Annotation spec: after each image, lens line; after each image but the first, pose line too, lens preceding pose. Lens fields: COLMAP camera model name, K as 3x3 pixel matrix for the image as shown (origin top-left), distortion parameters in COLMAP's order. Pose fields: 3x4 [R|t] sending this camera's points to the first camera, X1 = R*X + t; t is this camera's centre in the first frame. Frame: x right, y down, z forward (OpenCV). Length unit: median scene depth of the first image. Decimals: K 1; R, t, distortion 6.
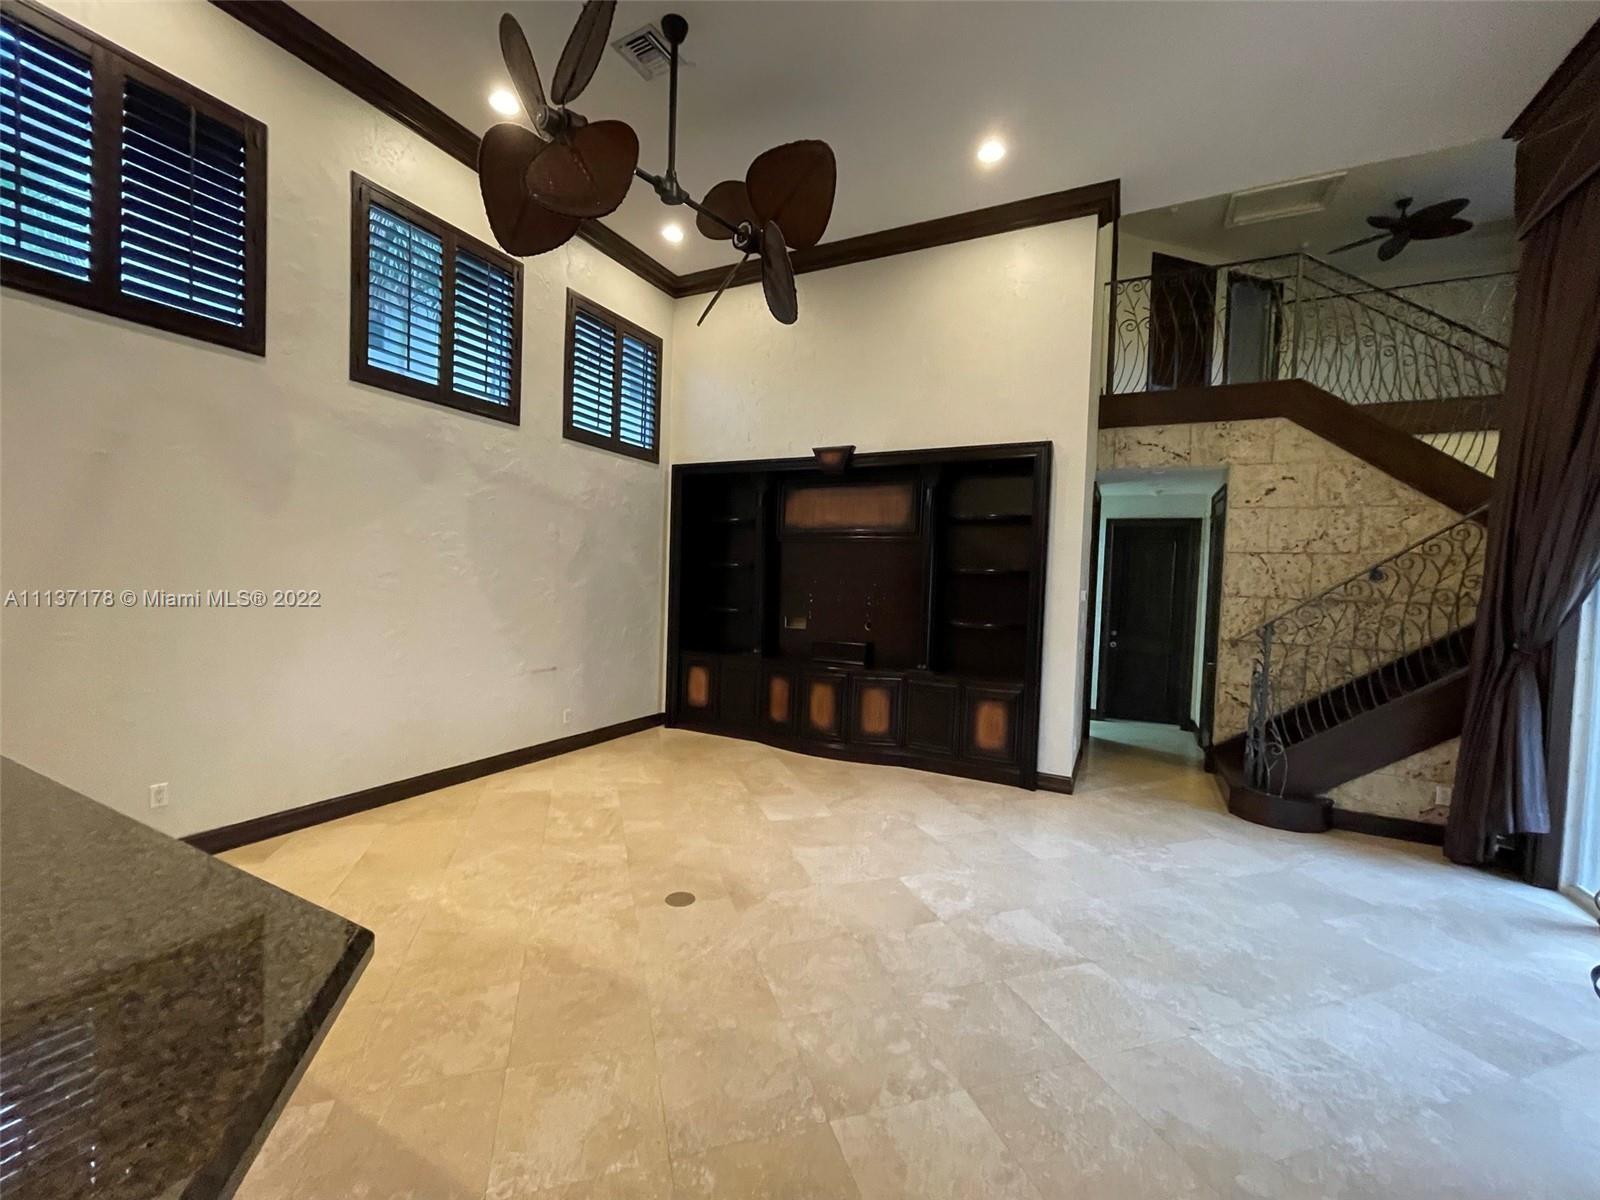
lens RADIAL K [[644.7, 0, 795.5], [0, 644.7, 598.8], [0, 0, 1]] dist [0.003007, 0.000311]
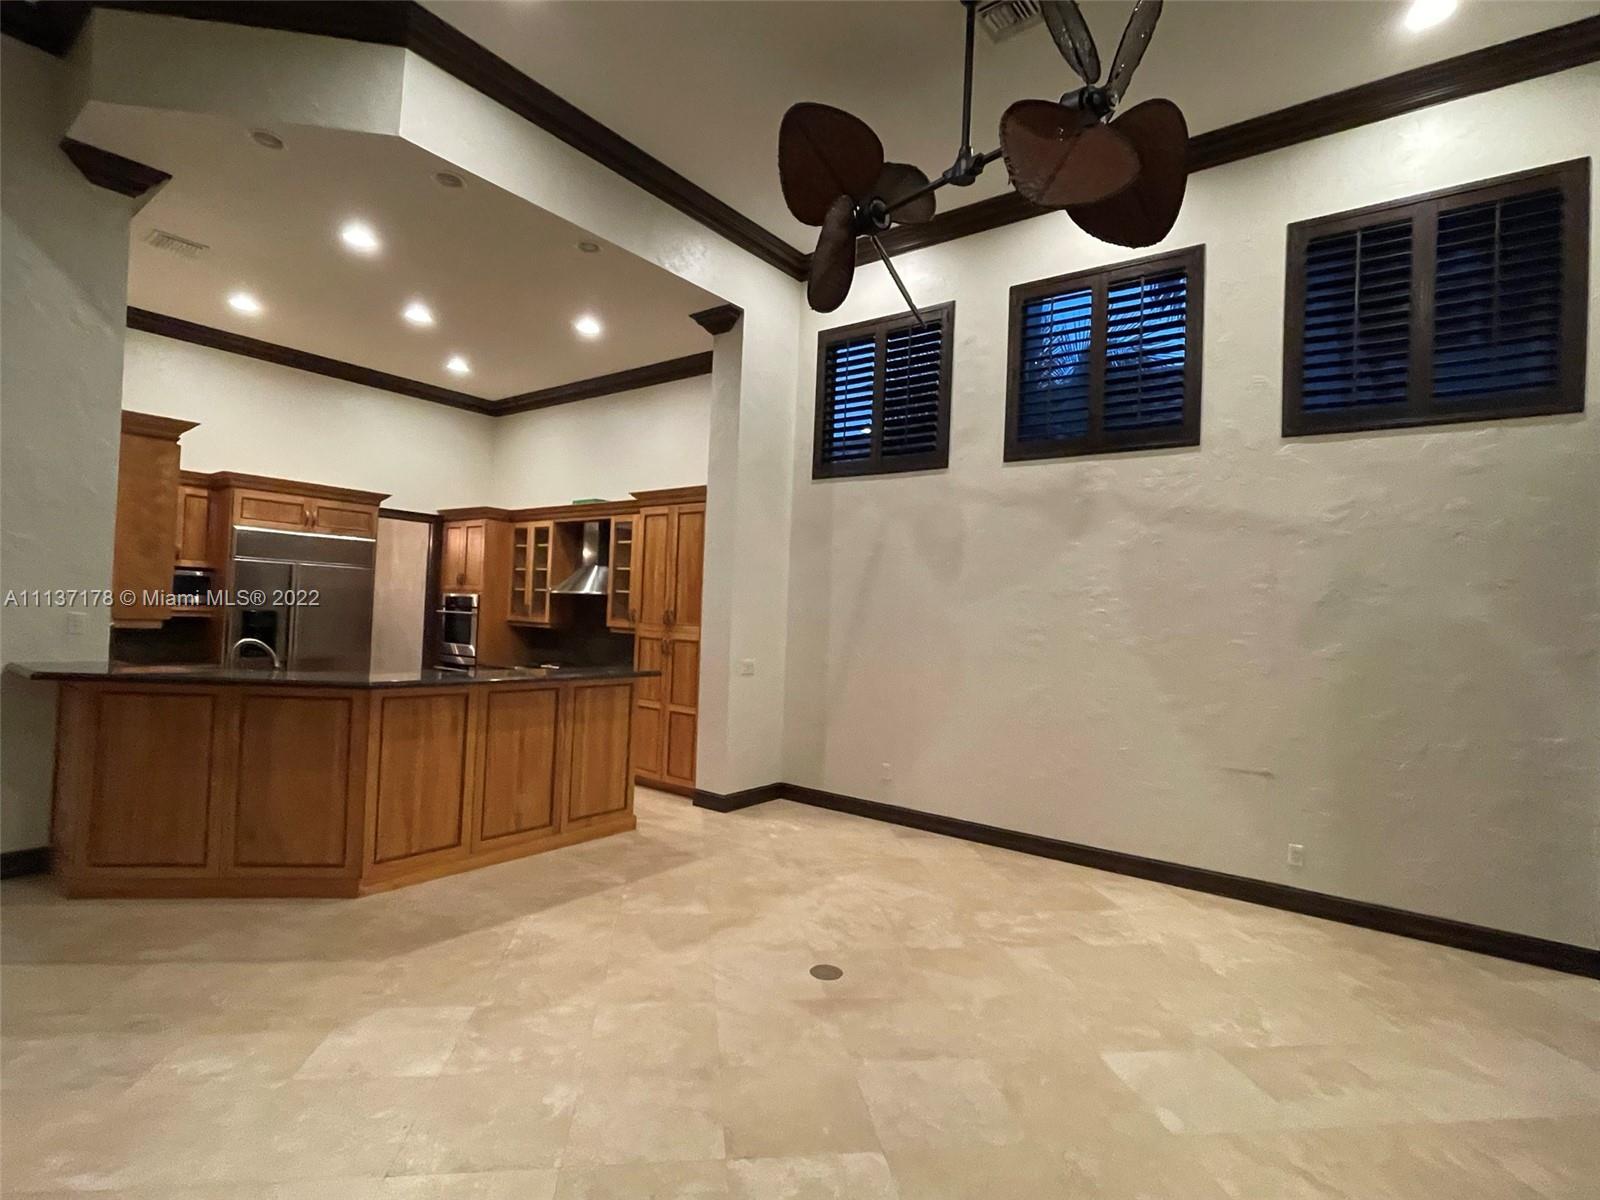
lens RADIAL K [[786.5, 0, 790.7], [0, 786.5, 603.5], [0, 0, 1]] dist [-0.002644, -0.000088]
pose [[-0.175589, -0.059009, -0.982693, 0.577175], [-0.079151, 0.995817, -0.045654, 0.006611], [0.981276, 0.069765, -0.179526, 0.688773]]
